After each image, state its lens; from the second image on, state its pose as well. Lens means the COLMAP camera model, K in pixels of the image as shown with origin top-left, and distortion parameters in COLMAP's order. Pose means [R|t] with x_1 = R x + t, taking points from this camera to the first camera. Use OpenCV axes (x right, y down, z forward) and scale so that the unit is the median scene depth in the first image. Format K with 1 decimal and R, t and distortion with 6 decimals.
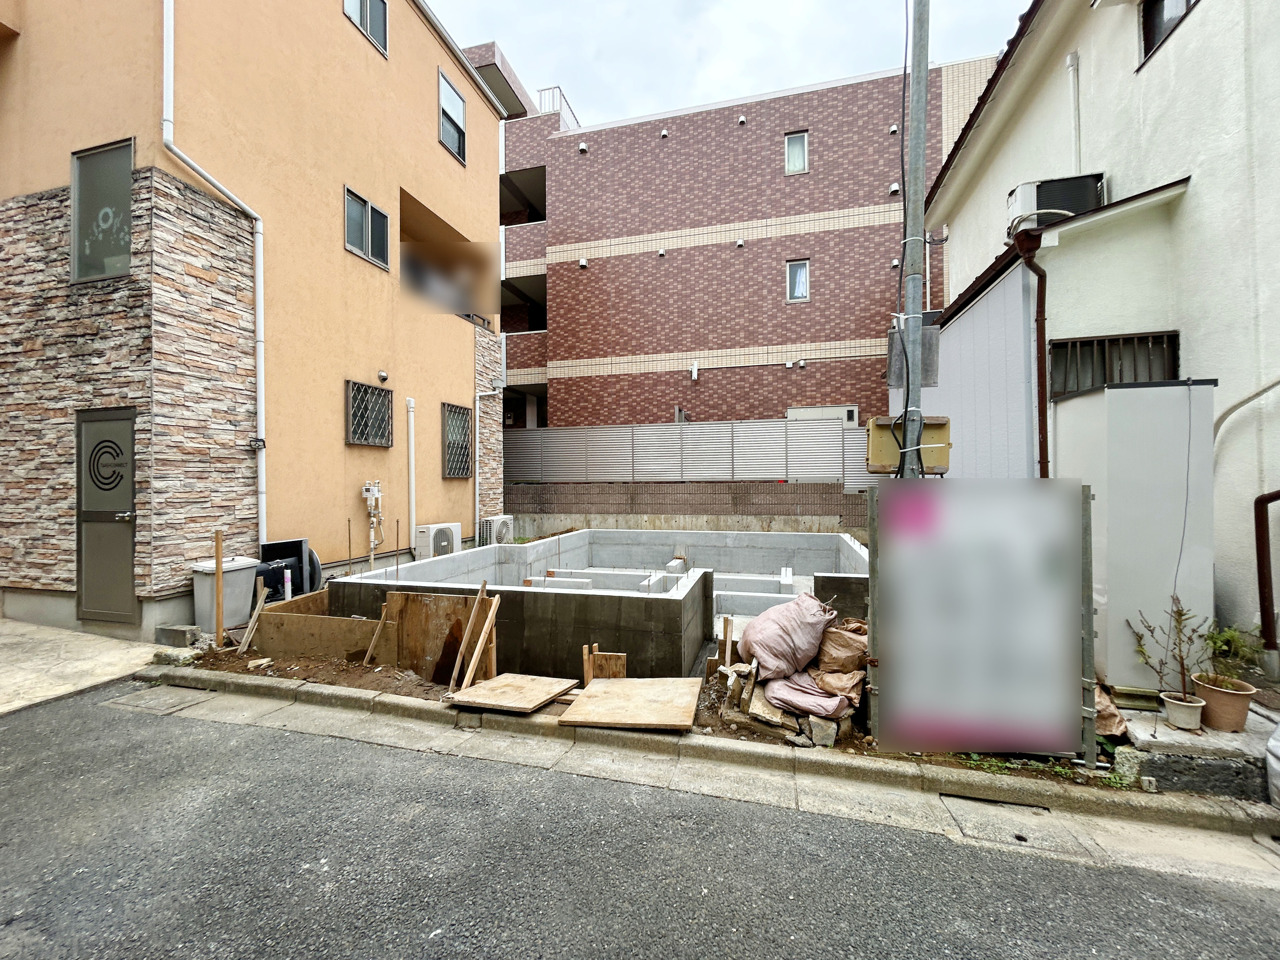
lens RADIAL K [[515.9, 0, 640.5], [0, 515.9, 477.8], [0, 0, 1]] dist [-0.001307, 0.000882]
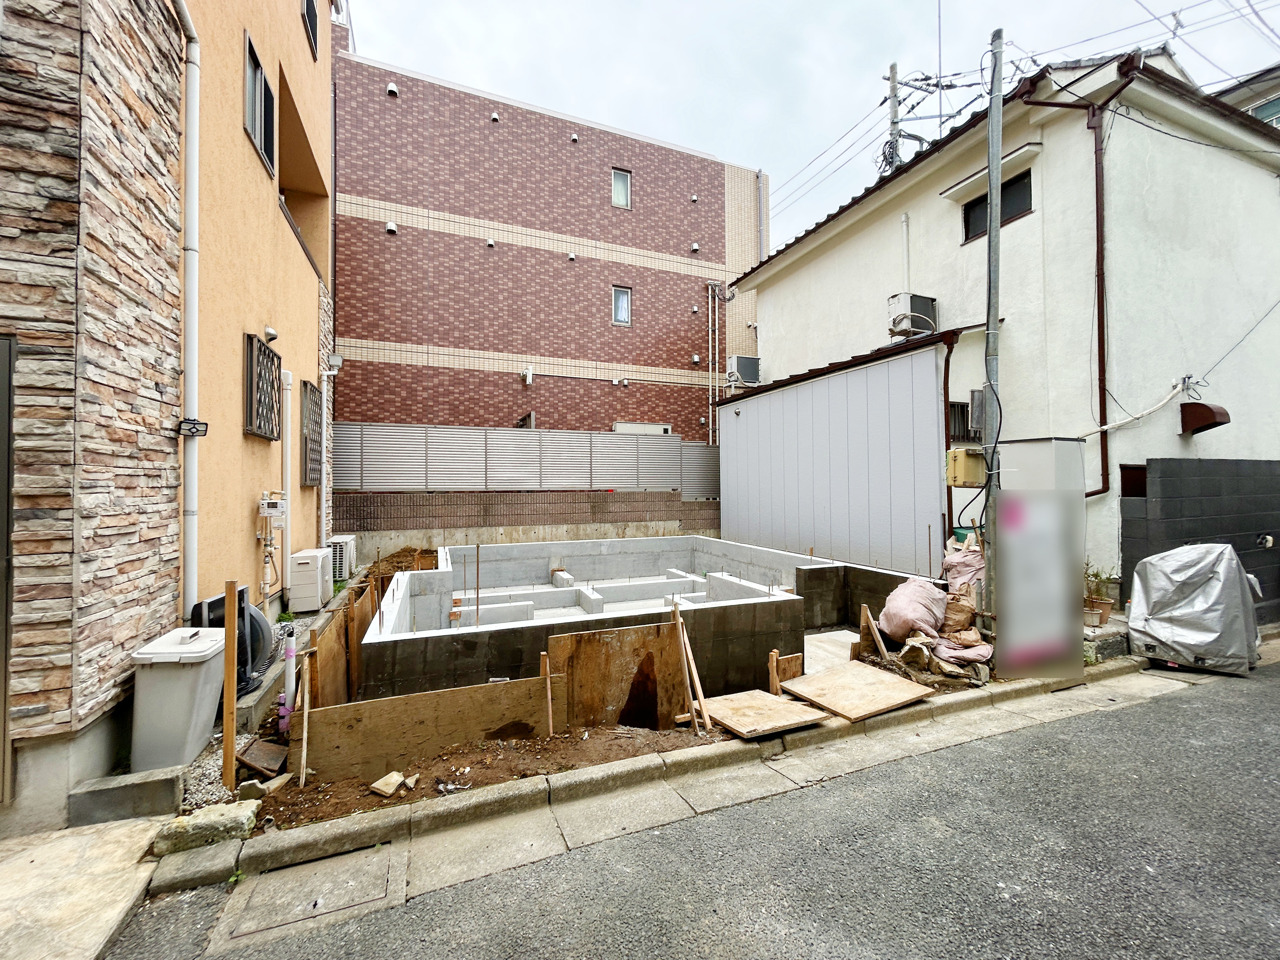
lens RADIAL K [[515.9, 0, 640.4], [0, 515.9, 478.1], [0, 0, 1]] dist [-0.001307, 0.000882]
pose [[0.800485, 0.014534, 0.599177, -0.679284], [-0.006249, 0.999854, -0.015906, -0.003819], [-0.599321, 0.008988, 0.800458, 0.239298]]
